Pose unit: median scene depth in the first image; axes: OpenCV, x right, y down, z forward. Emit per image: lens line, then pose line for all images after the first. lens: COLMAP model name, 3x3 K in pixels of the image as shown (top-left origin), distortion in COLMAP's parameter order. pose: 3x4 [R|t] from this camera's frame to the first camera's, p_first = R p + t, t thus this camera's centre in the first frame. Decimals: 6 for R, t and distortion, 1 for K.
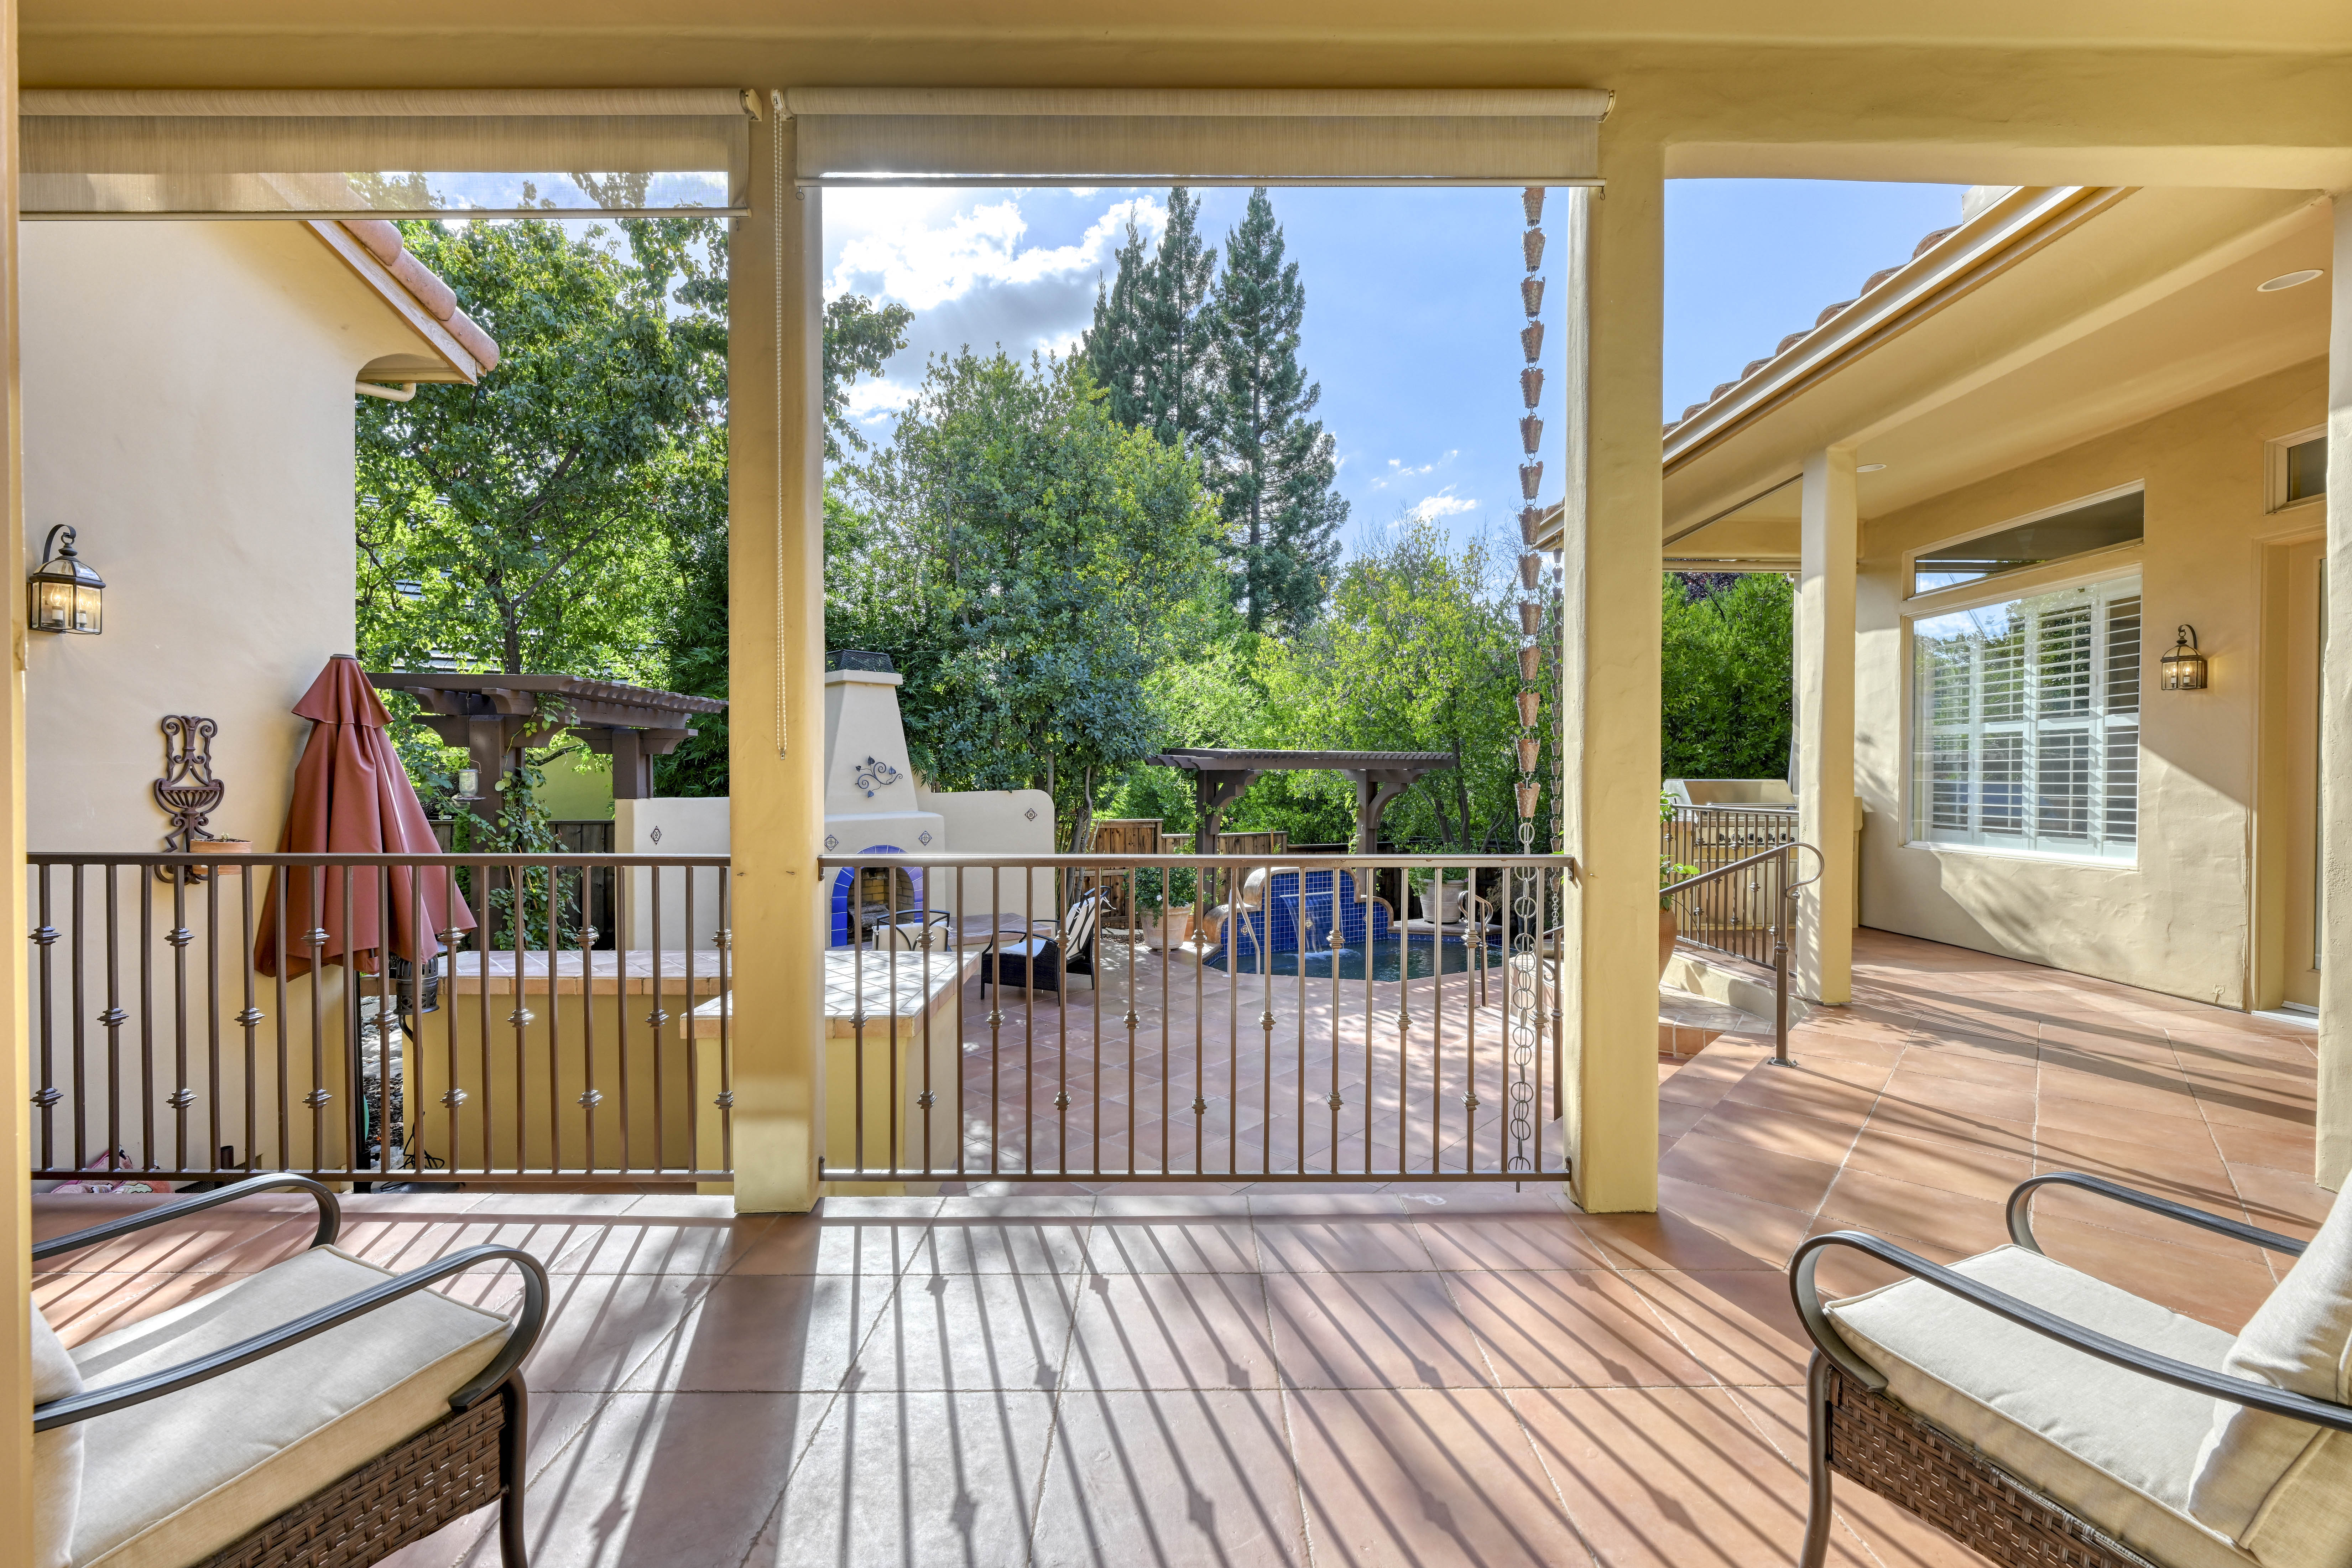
lens RADIAL K [[951.0, 0, 1168.4], [0, 951.0, 789.4], [0, 0, 1]] dist [-0.003251, 0.000670]
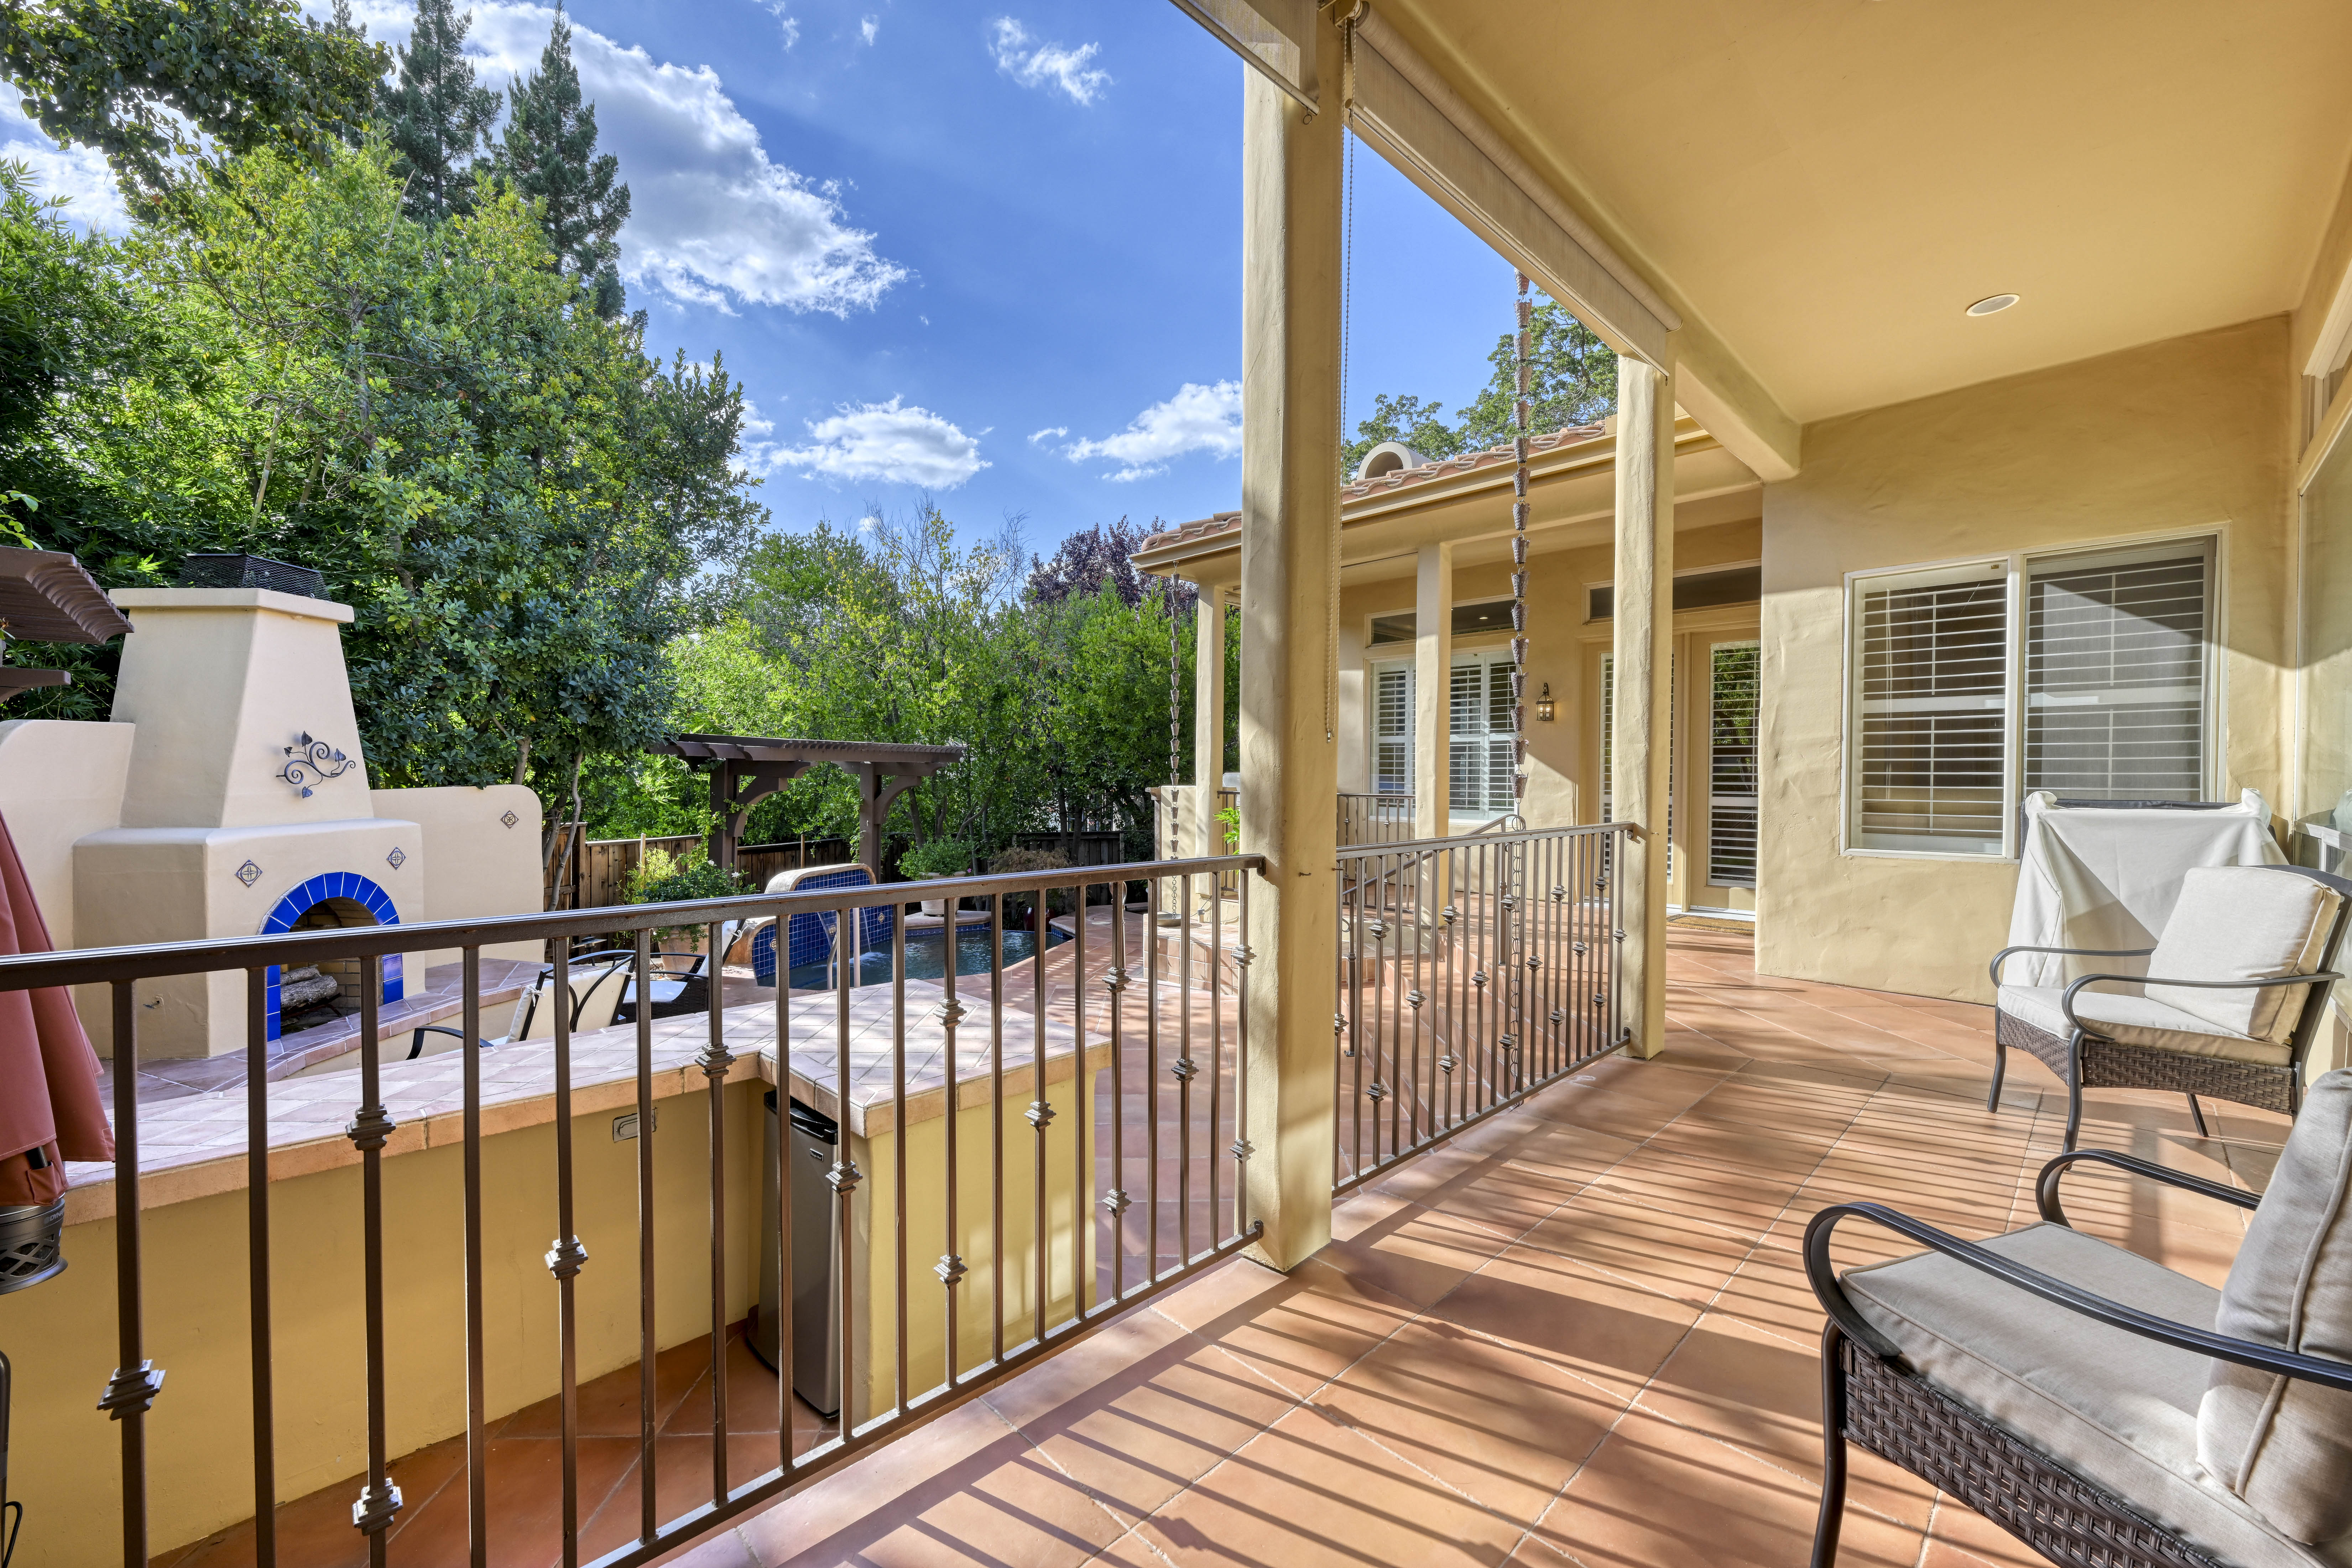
lens RADIAL K [[951.0, 0, 1196.2], [0, 951.0, 791.9], [0, 0, 1]] dist [-0.003251, 0.000670]
pose [[0.705421, -0.010927, 0.708704, -0.261658], [0.005212, 0.999934, 0.010229, 0.001006], [-0.708769, -0.003522, 0.705431, 0.105481]]
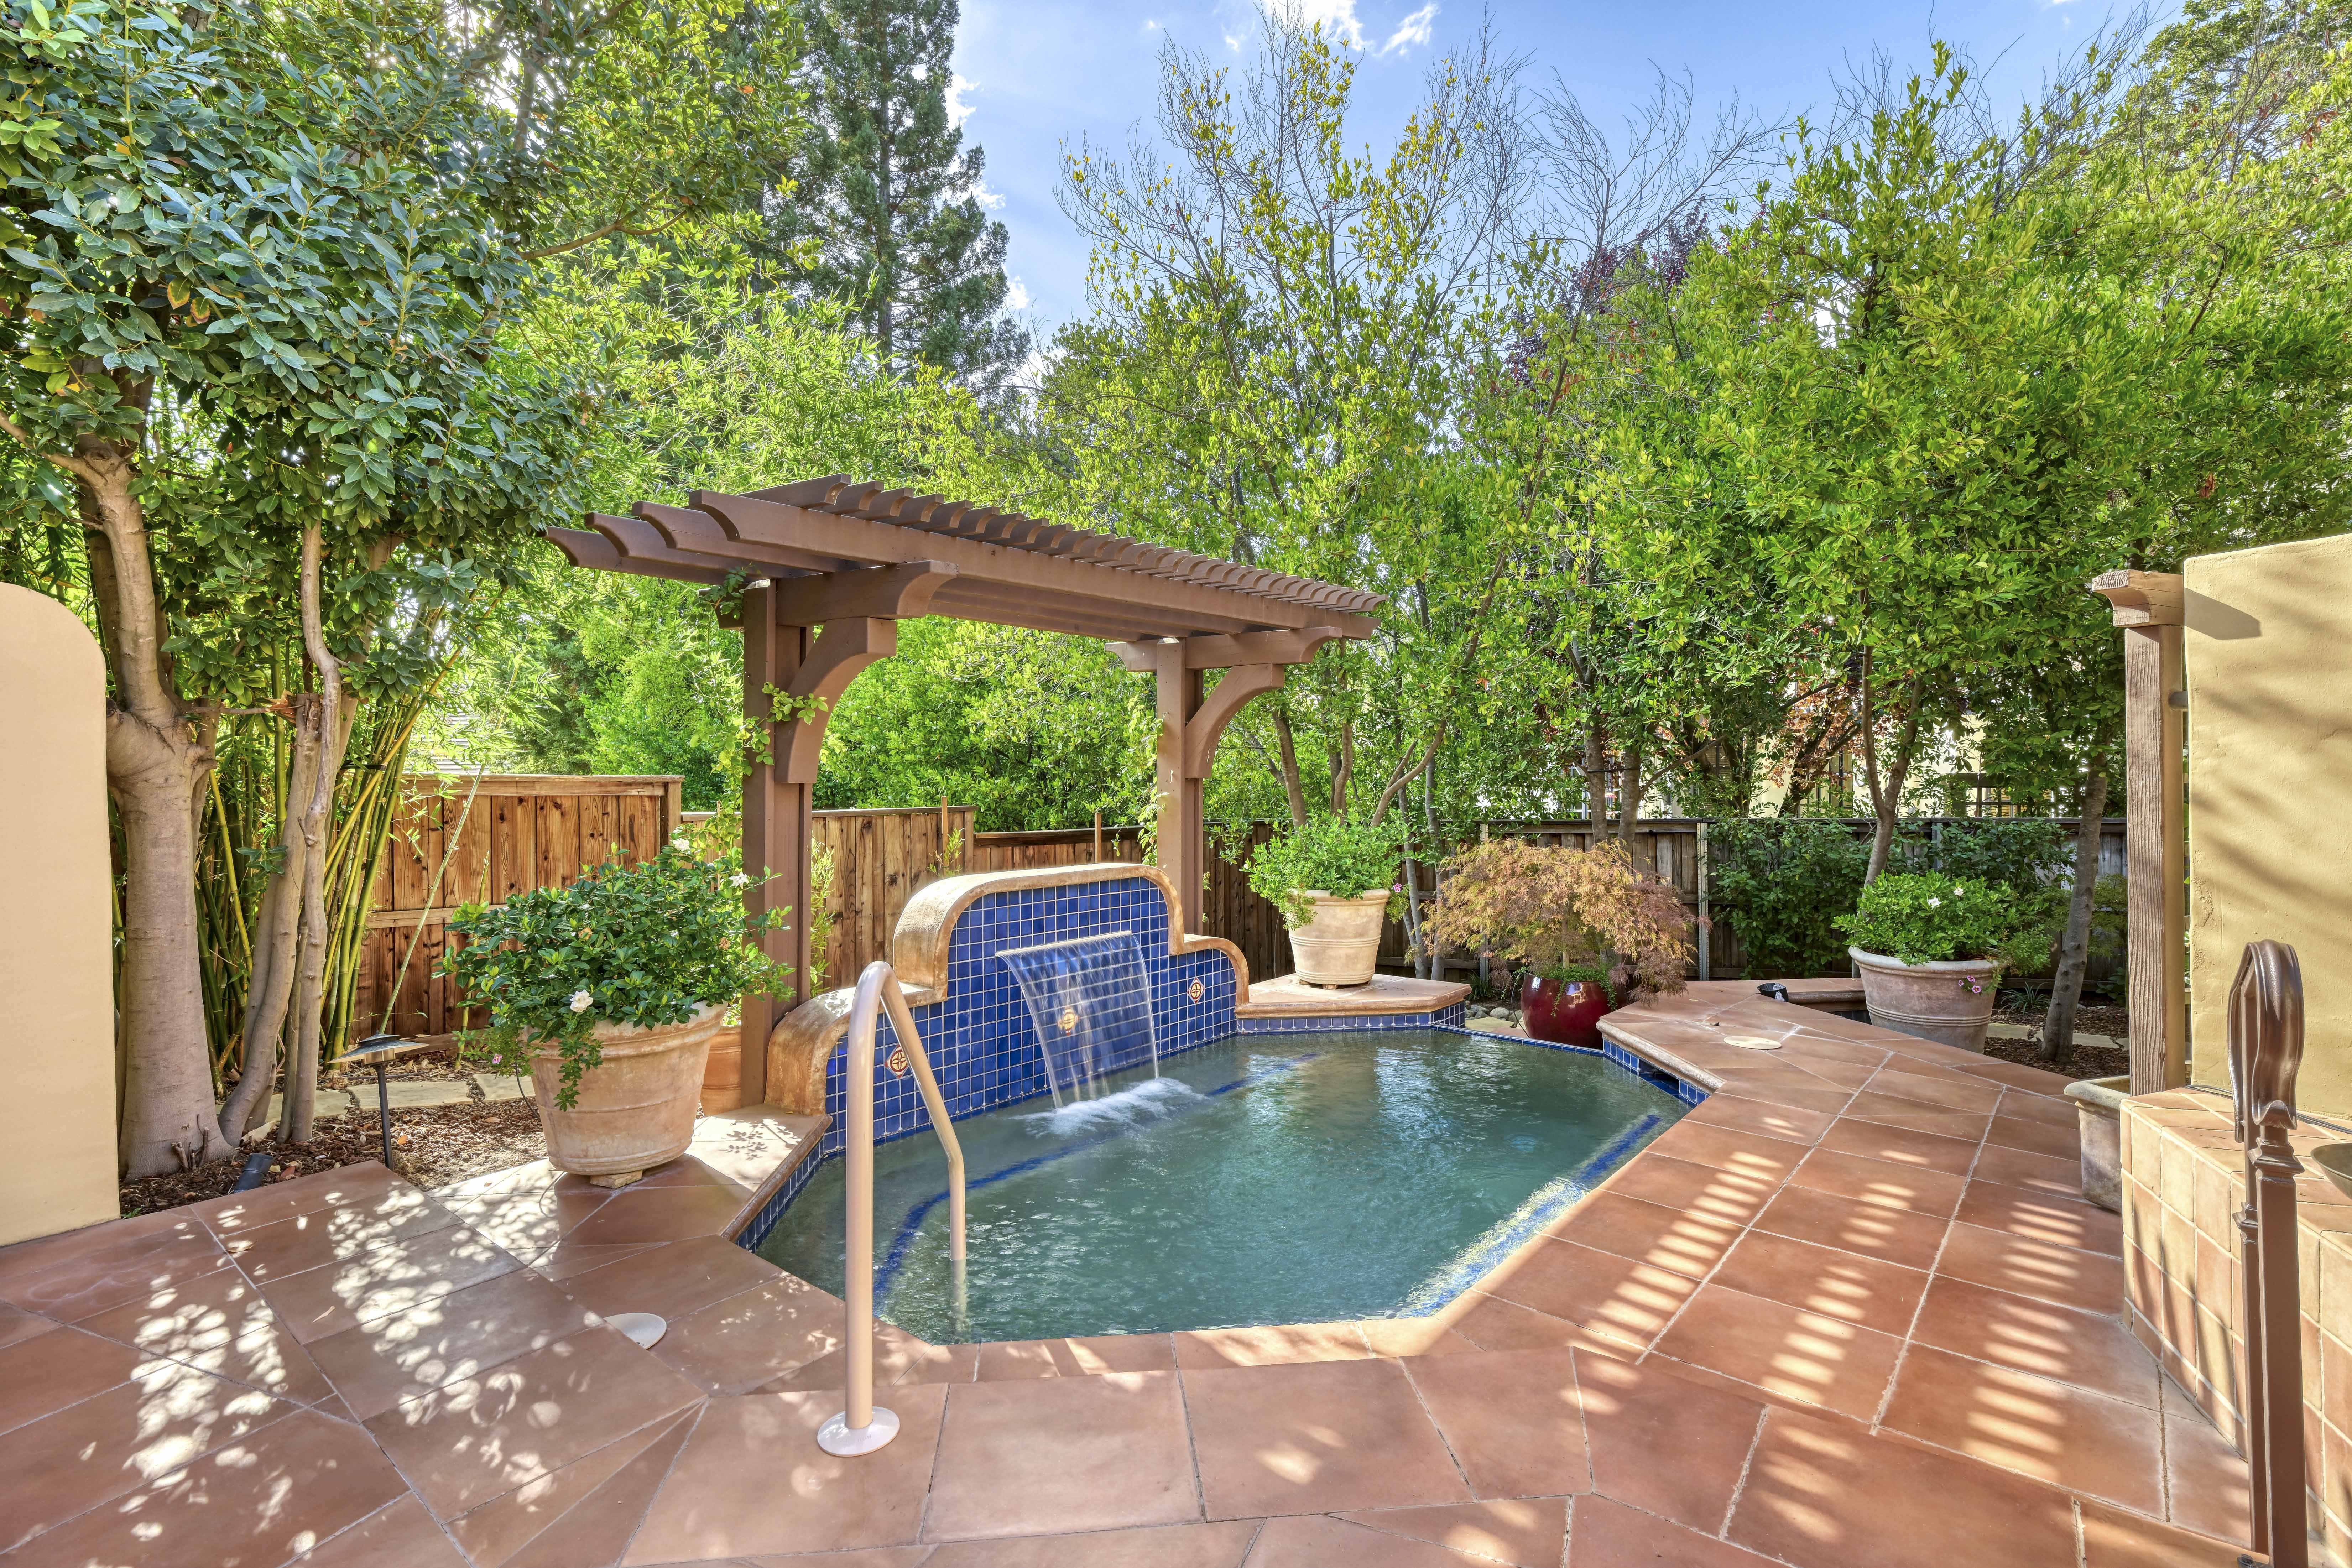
lens RADIAL K [[1109.9, 0, 1174.7], [0, 1109.9, 786.6], [0, 0, 1]] dist [0.000608, 0.000826]
pose [[0.939460, -0.011582, 0.342461, 0.036929], [0.013218, 0.999910, -0.002443, 0.050656], [-0.342402, 0.006822, 0.939529, 0.582034]]
